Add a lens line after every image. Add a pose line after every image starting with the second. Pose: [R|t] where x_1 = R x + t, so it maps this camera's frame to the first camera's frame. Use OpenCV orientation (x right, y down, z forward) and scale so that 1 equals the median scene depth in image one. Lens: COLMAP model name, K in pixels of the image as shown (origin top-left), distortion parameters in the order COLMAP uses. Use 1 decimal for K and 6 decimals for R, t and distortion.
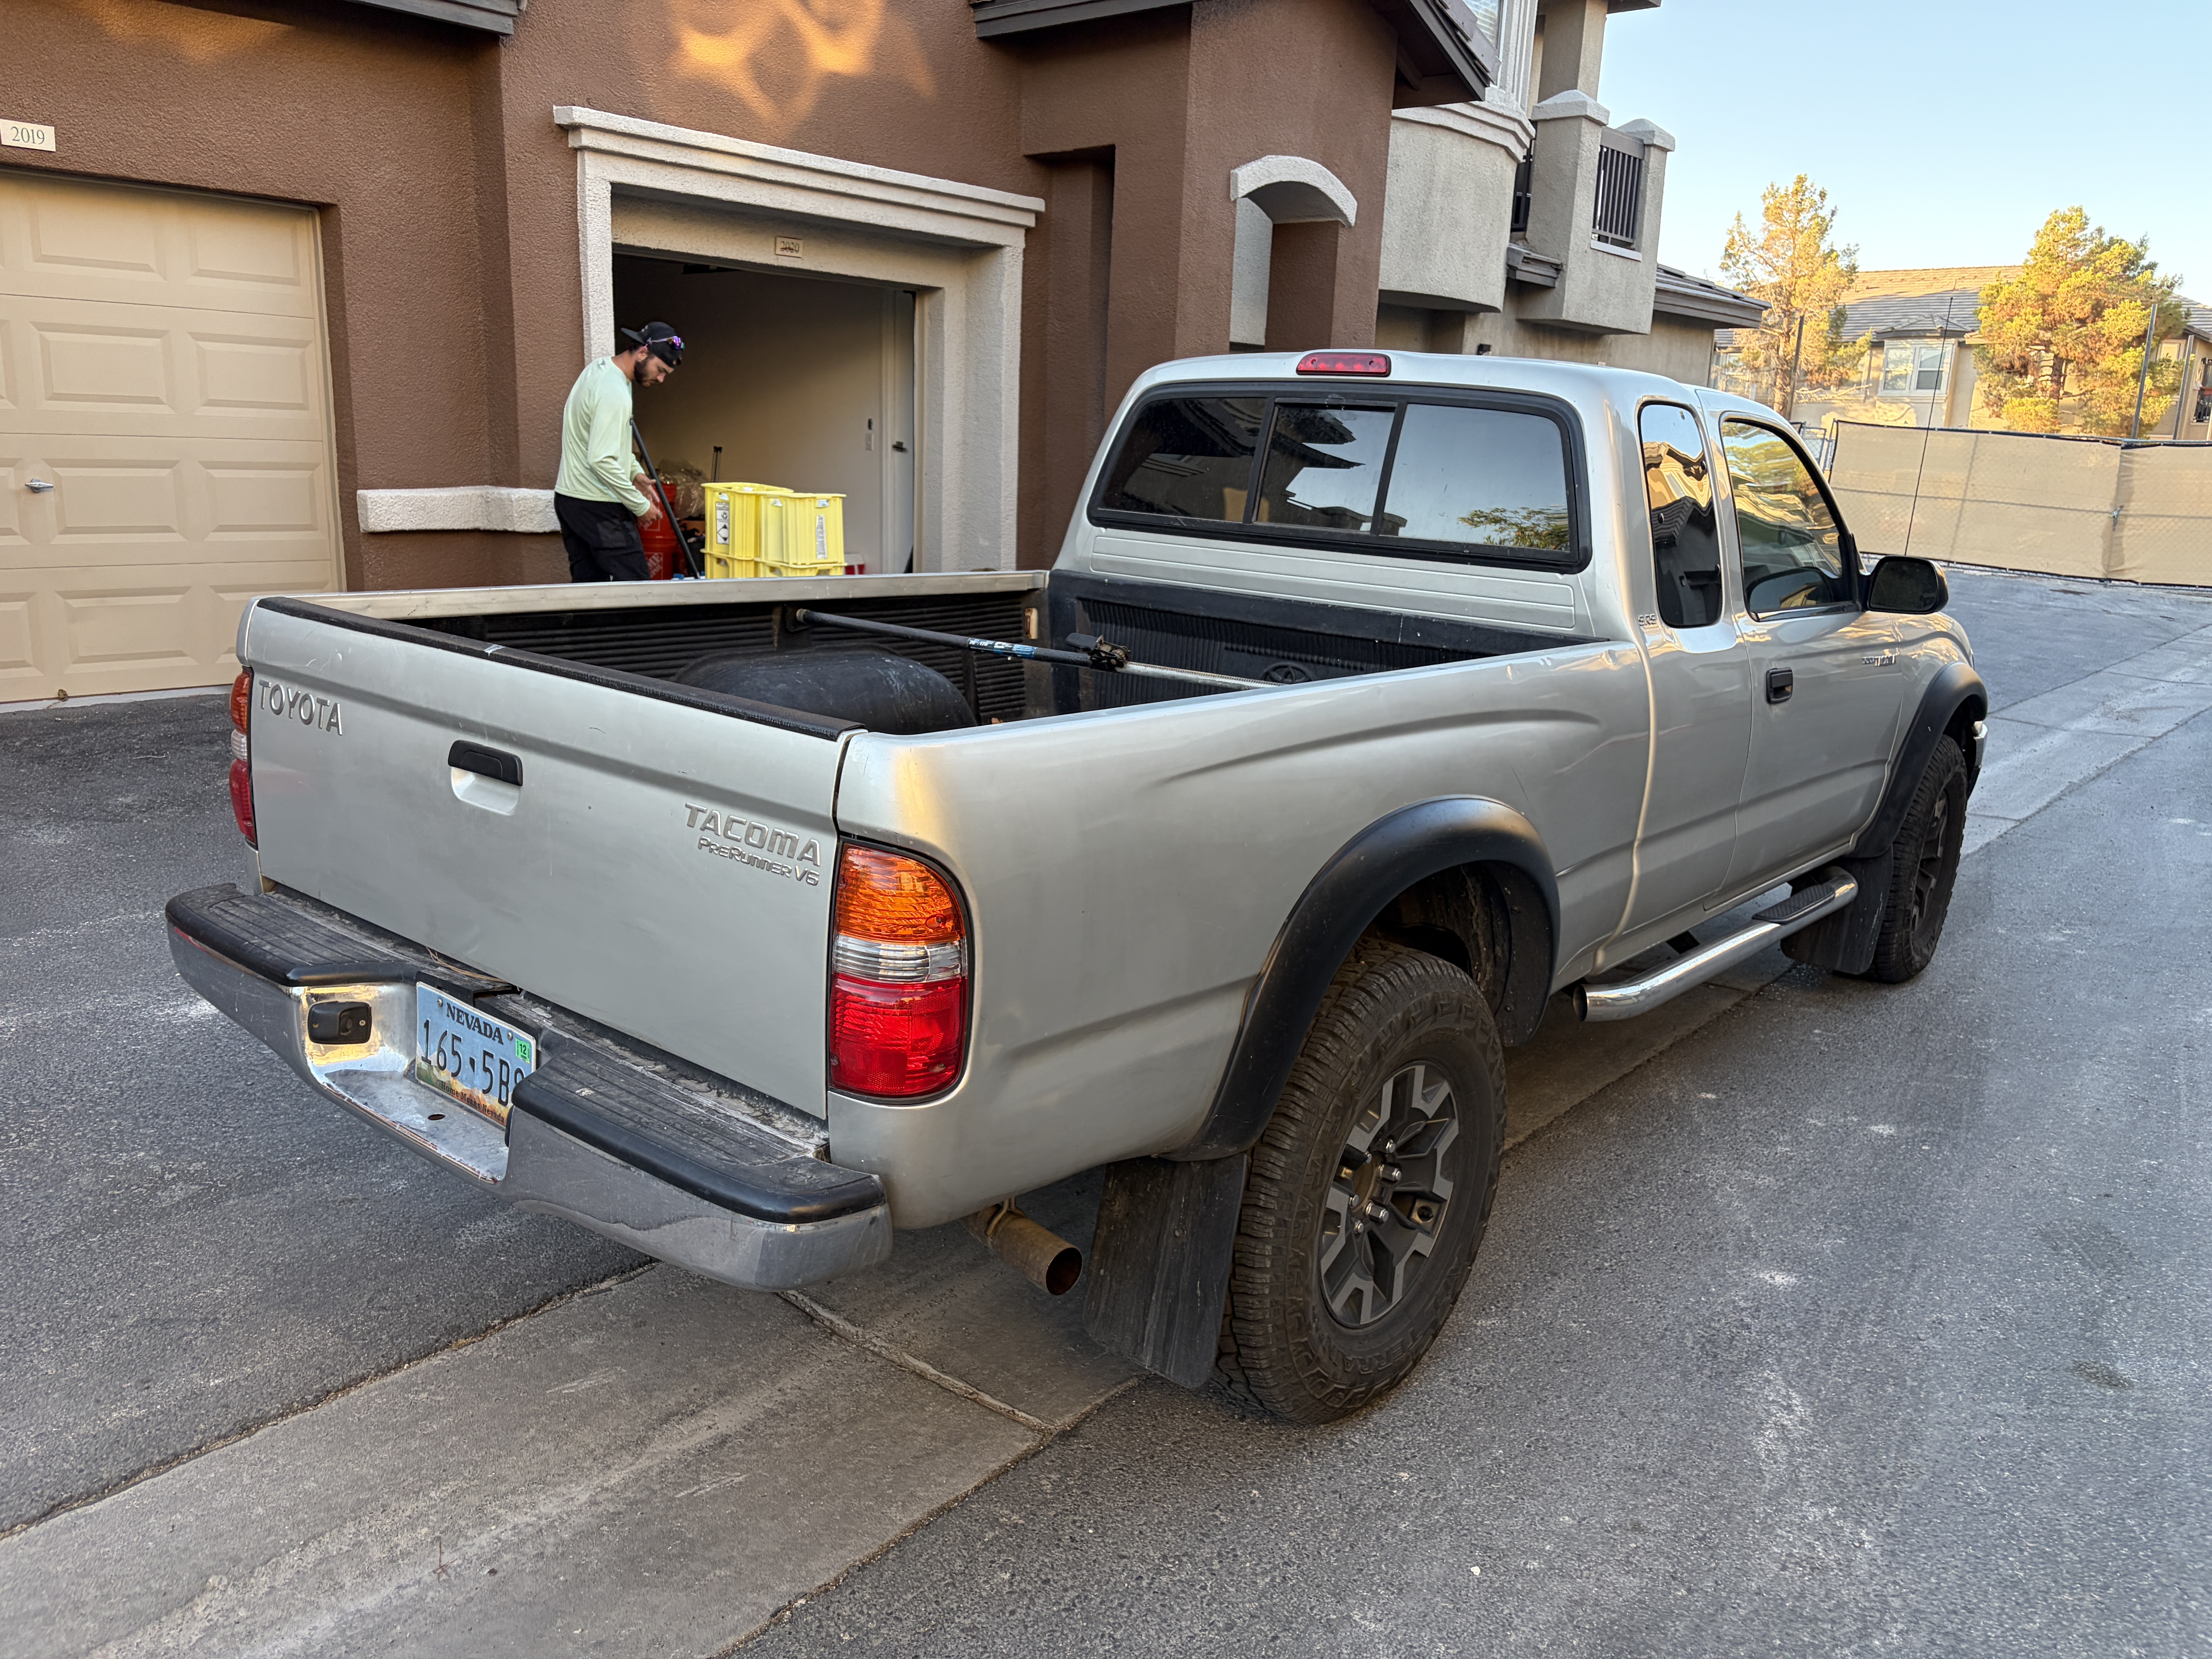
lens RADIAL K [[1675.6, 0, 1116.5], [0, 1675.6, 803.4], [0, 0, 1]] dist [0.040176, -0.038284]
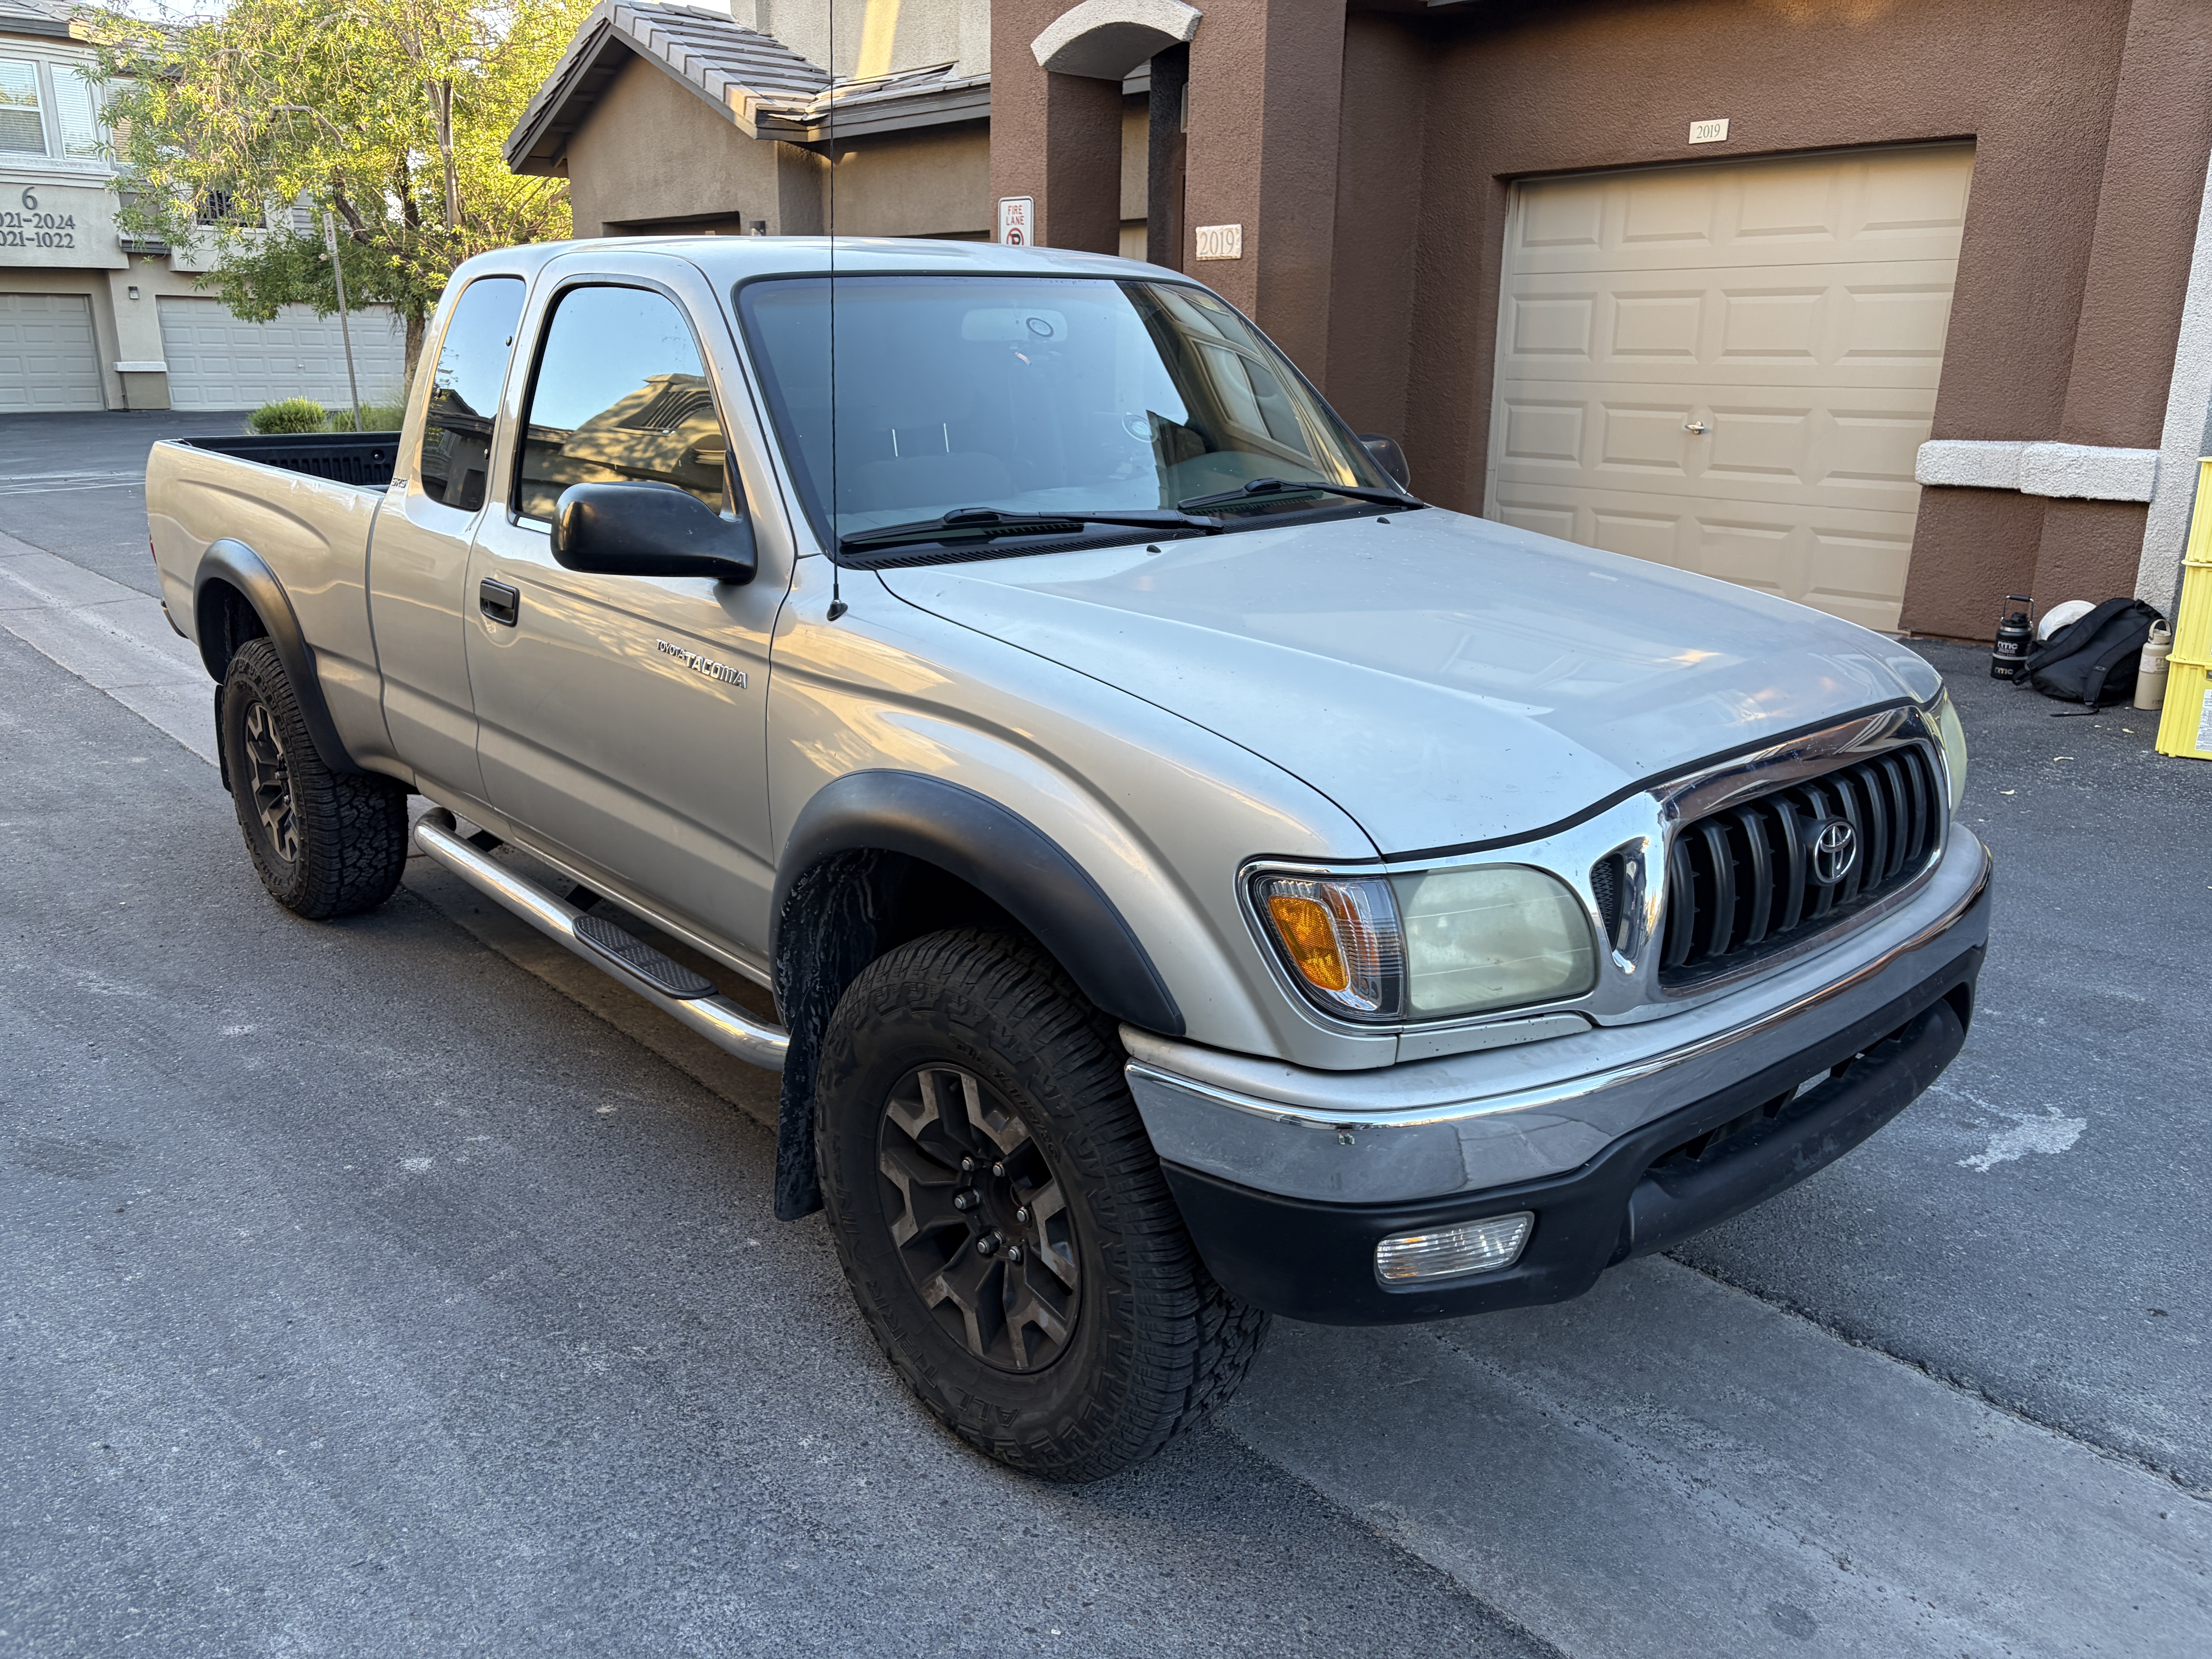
lens RADIAL K [[1675.6, 0, 1091.8], [0, 1675.6, 831.4], [0, 0, 1]] dist [0.040176, -0.038284]
pose [[-0.158900, 0.235650, -0.958760, 0.638251], [-0.226897, 0.936389, 0.267756, -0.138068], [0.960869, 0.260086, -0.095324, 0.753011]]
